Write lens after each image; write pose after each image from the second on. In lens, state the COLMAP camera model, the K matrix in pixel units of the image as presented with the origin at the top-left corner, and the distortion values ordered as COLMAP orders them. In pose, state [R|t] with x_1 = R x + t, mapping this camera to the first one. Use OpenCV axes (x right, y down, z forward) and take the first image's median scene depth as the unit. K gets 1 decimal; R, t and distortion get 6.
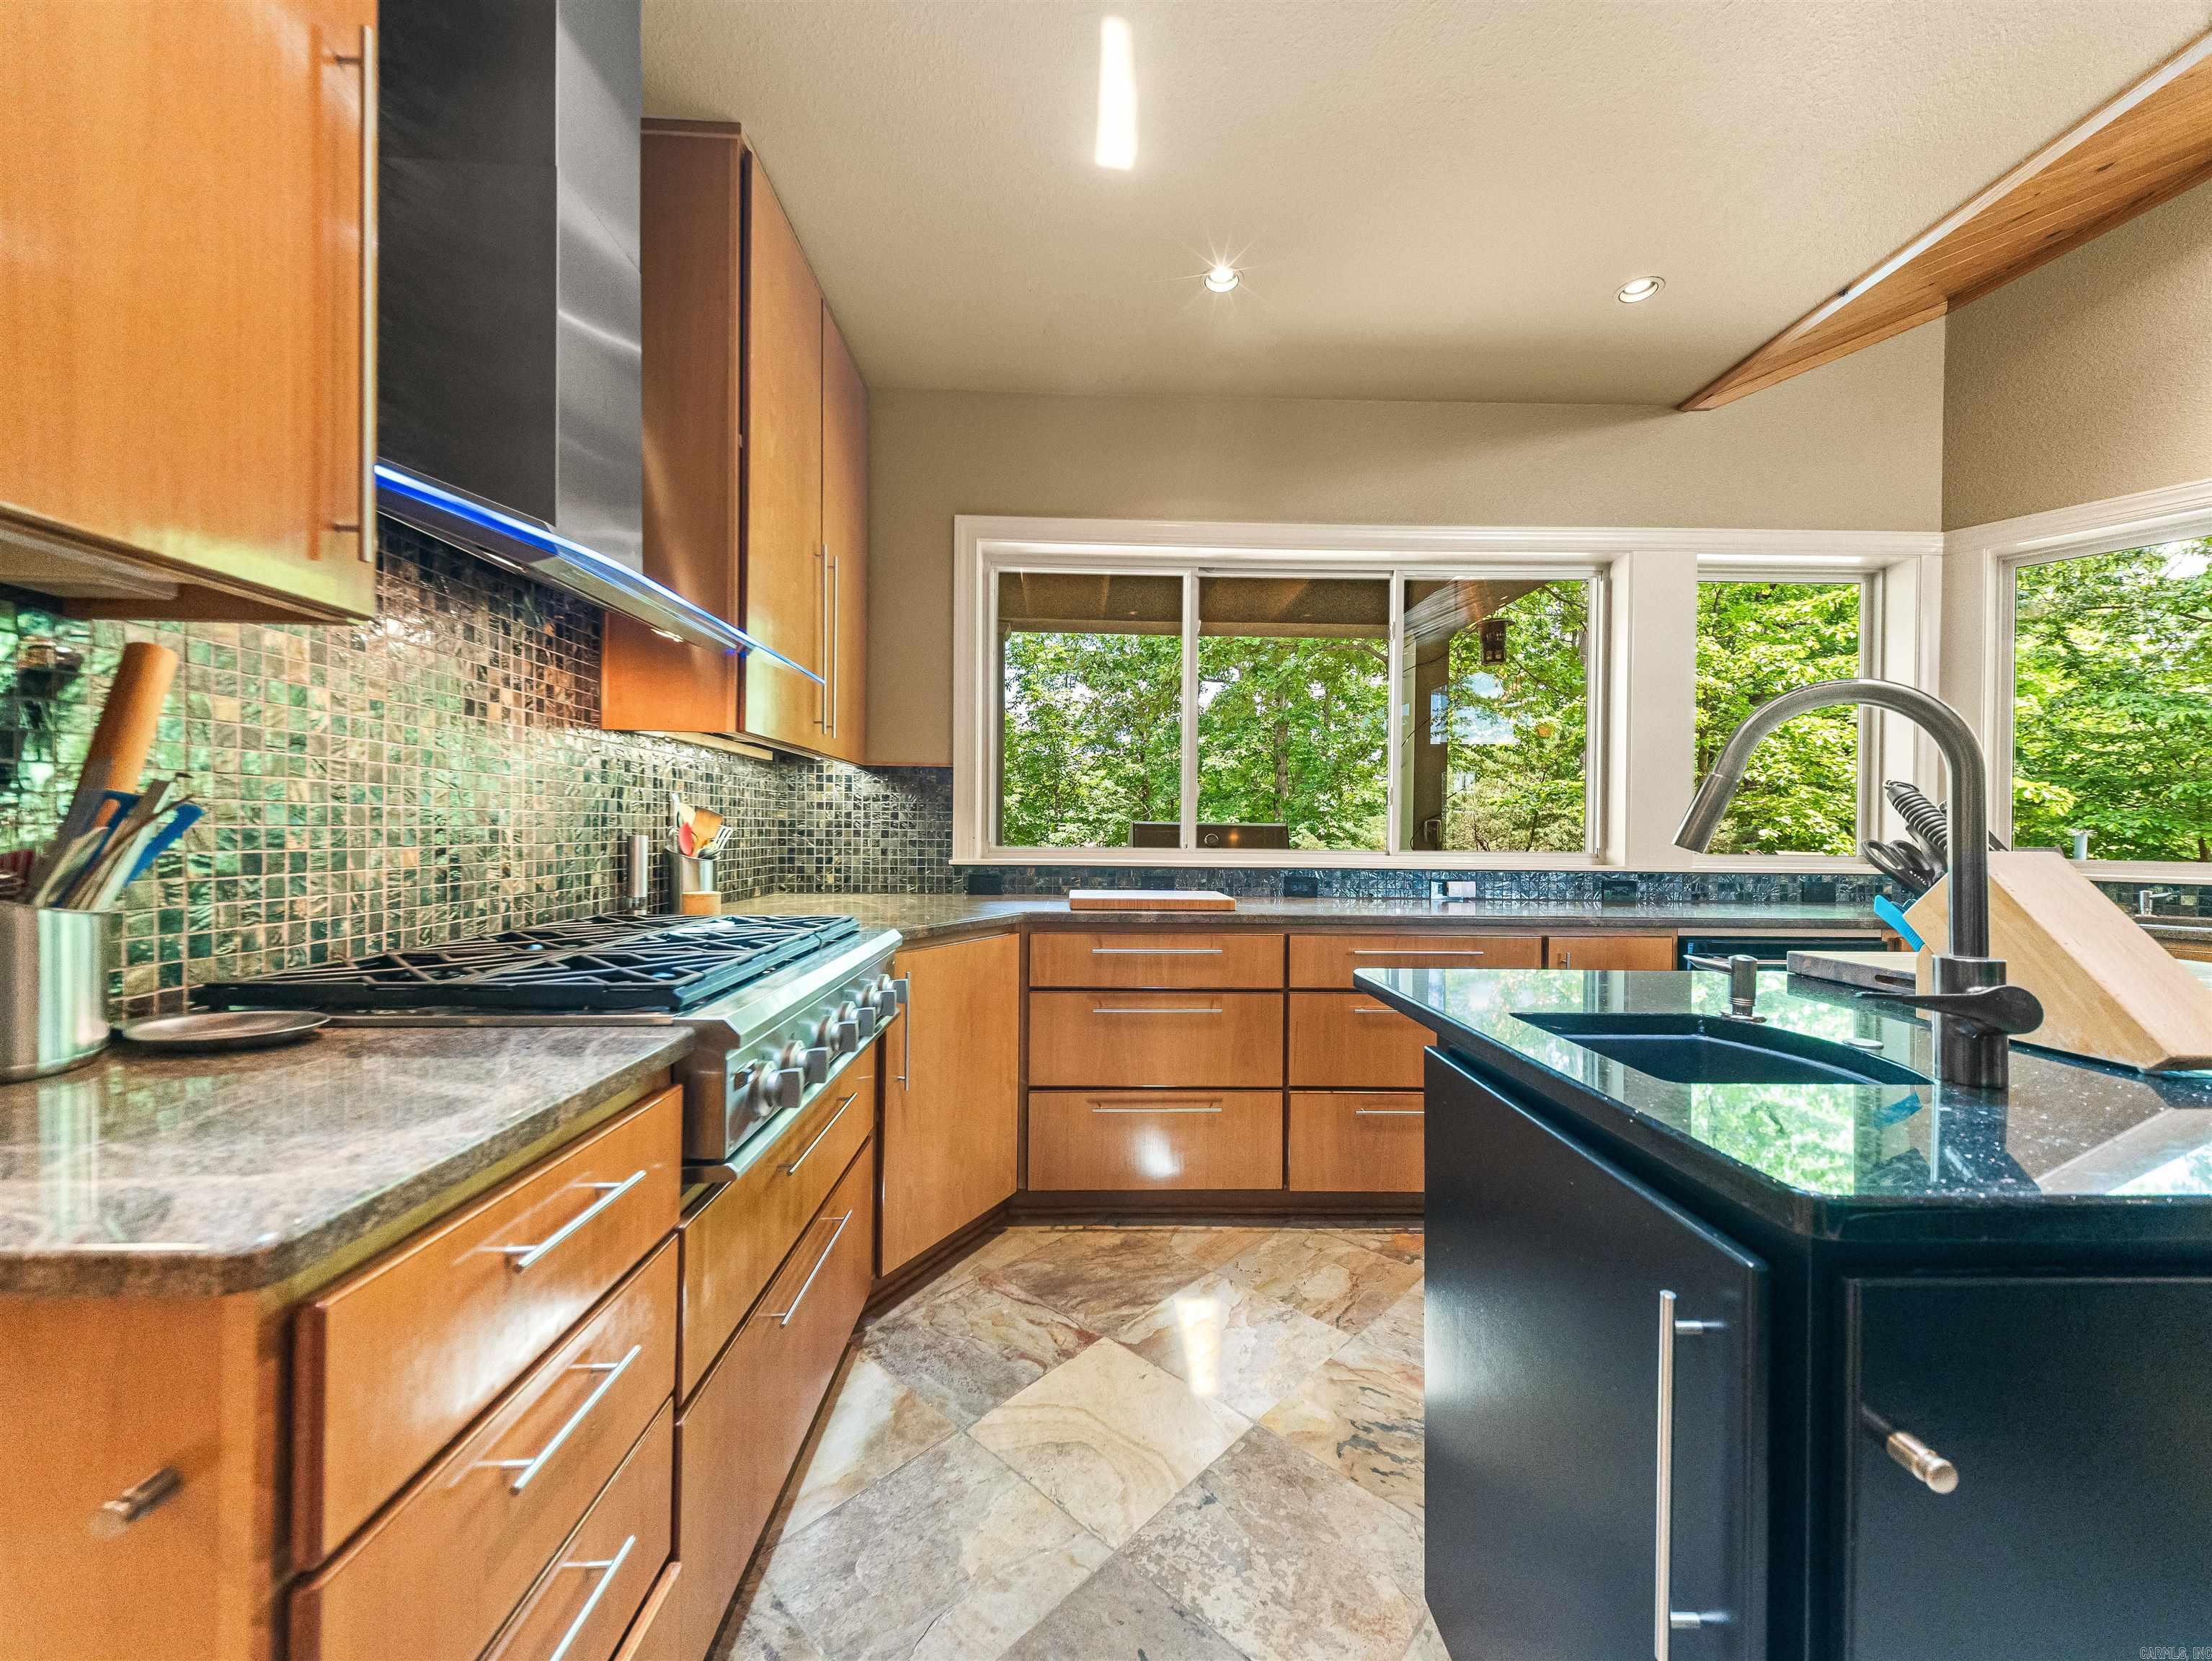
lens RADIAL K [[859.8, 0, 1097.9], [0, 859.8, 834.2], [0, 0, 1]] dist [0.035700, -0.009266]
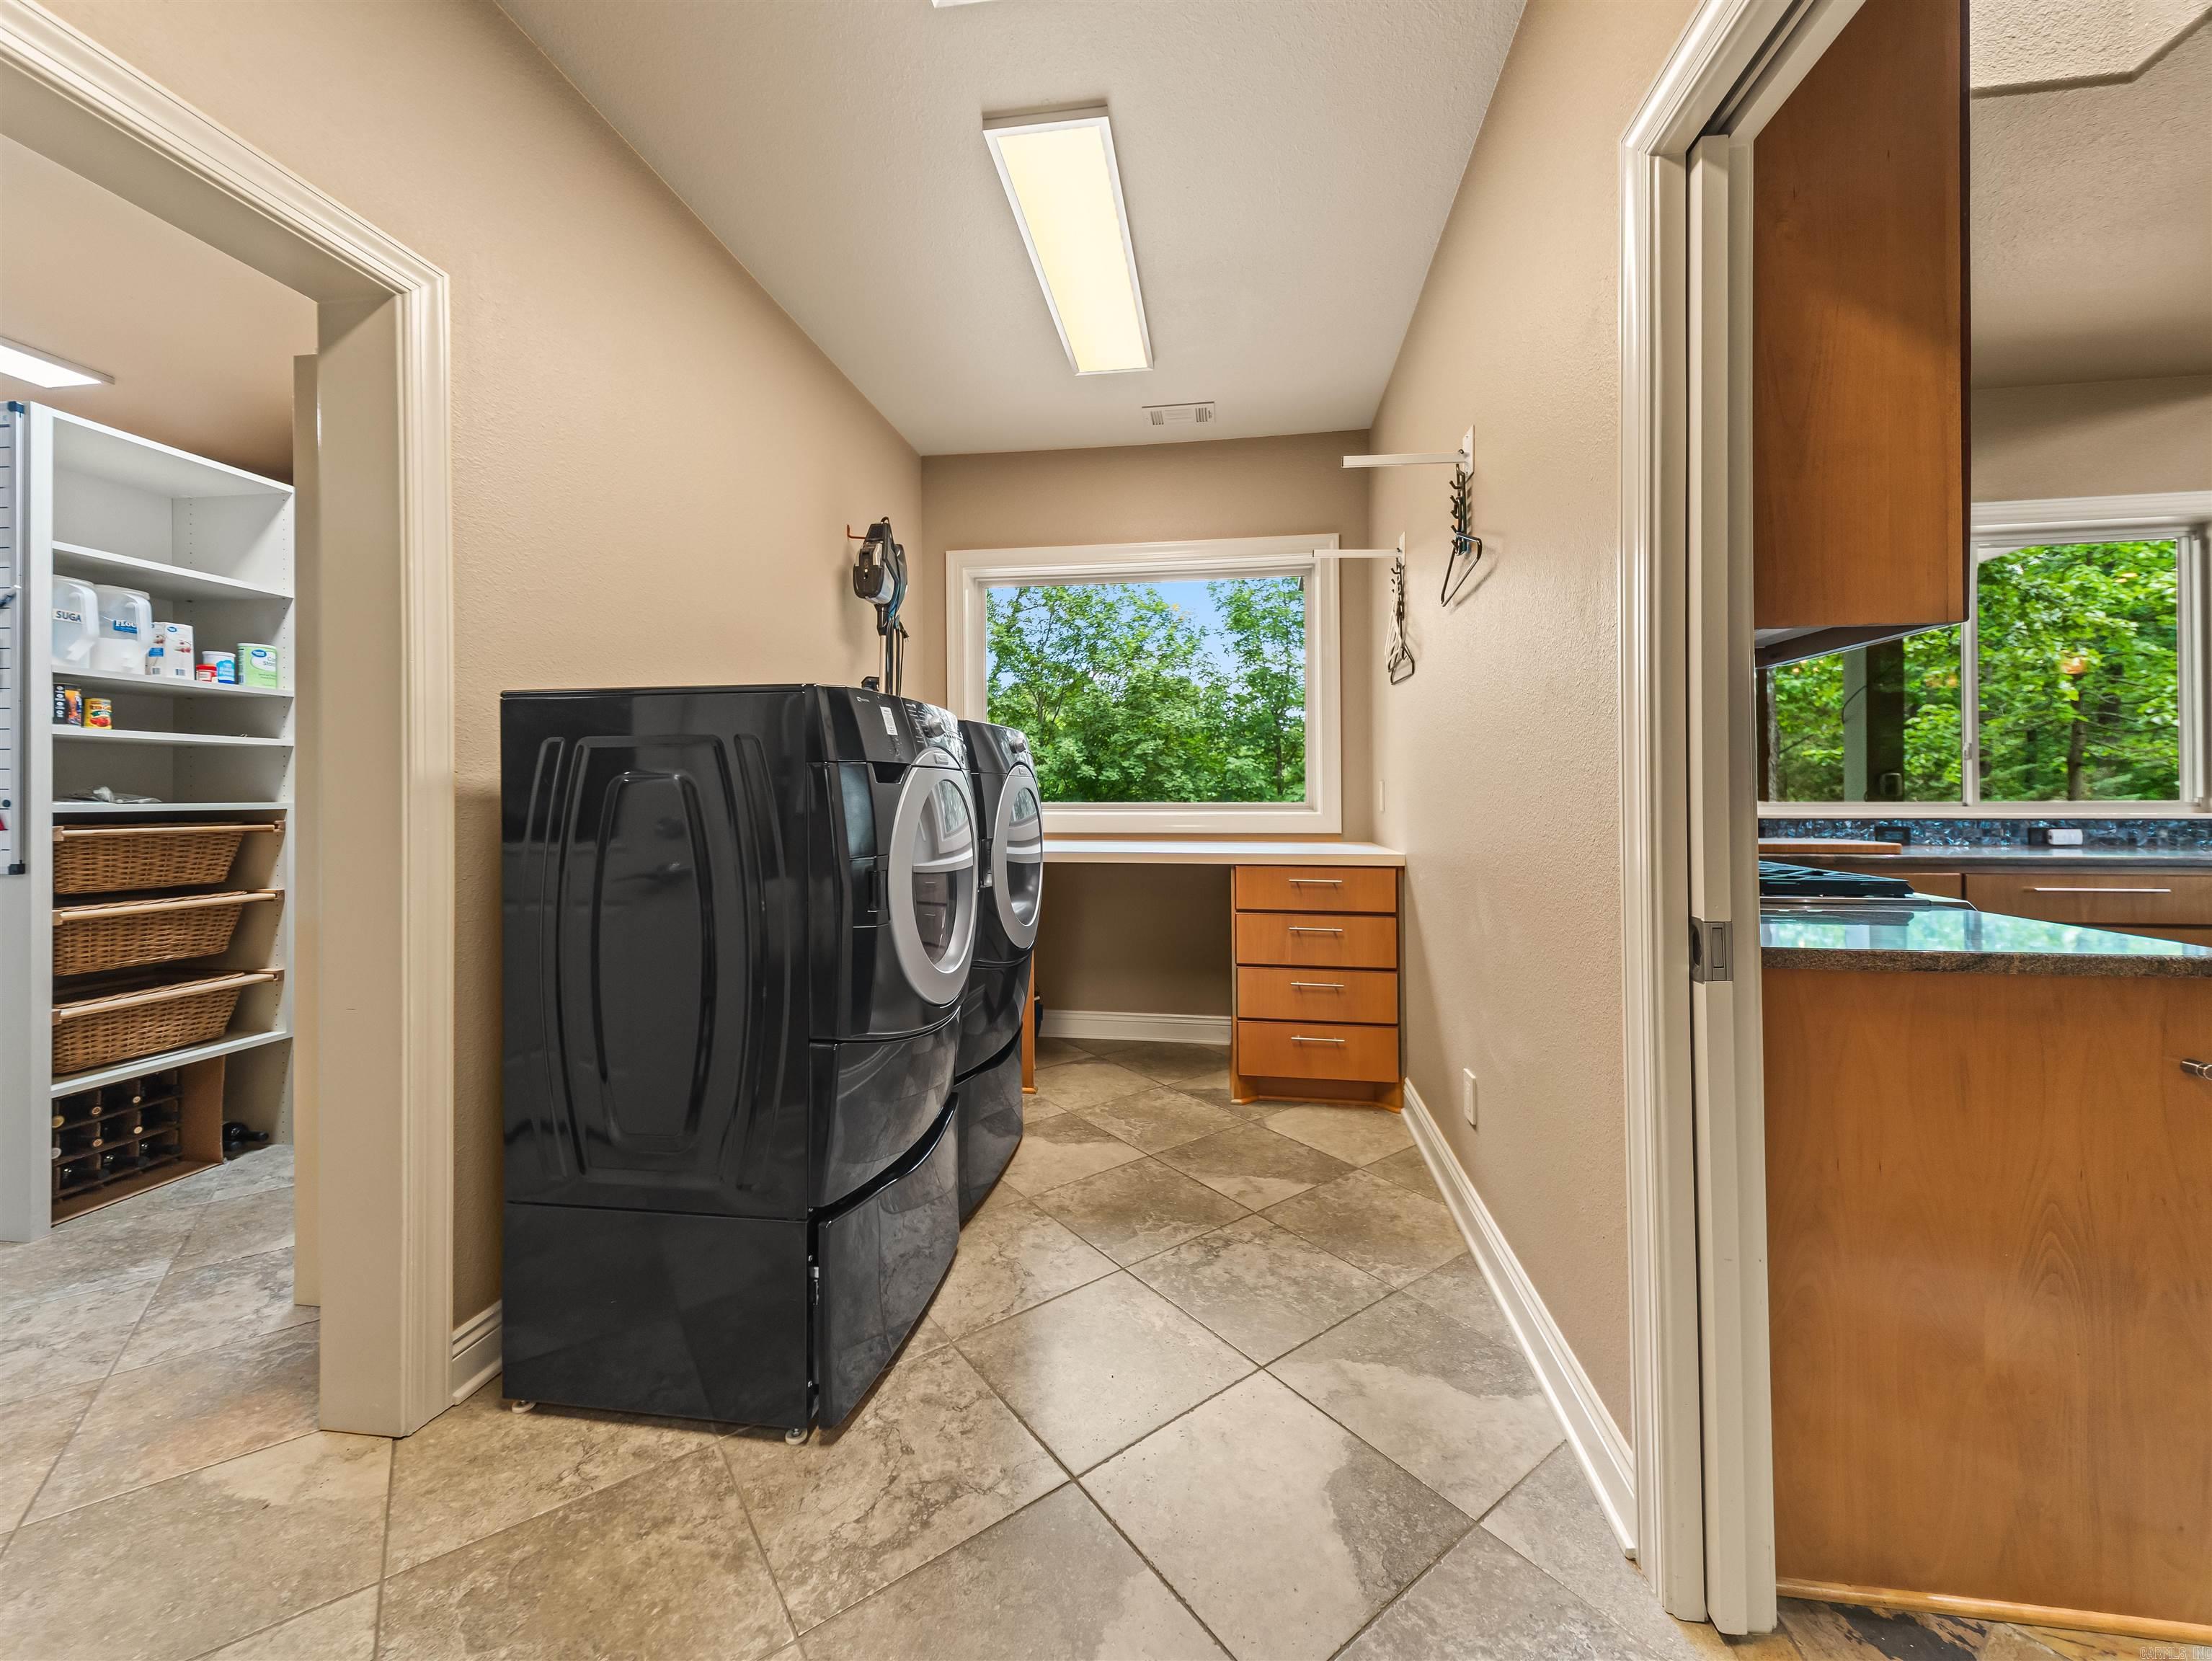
lens RADIAL K [[852.3, 0, 1112.1], [0, 852.3, 825.7], [0, 0, 1]] dist [0.038541, -0.015625]
pose [[0.981295, -0.010618, -0.192218, -0.862198], [0.017934, 0.999178, 0.036362, -0.018814], [0.191673, -0.039129, 0.980678, -0.475857]]
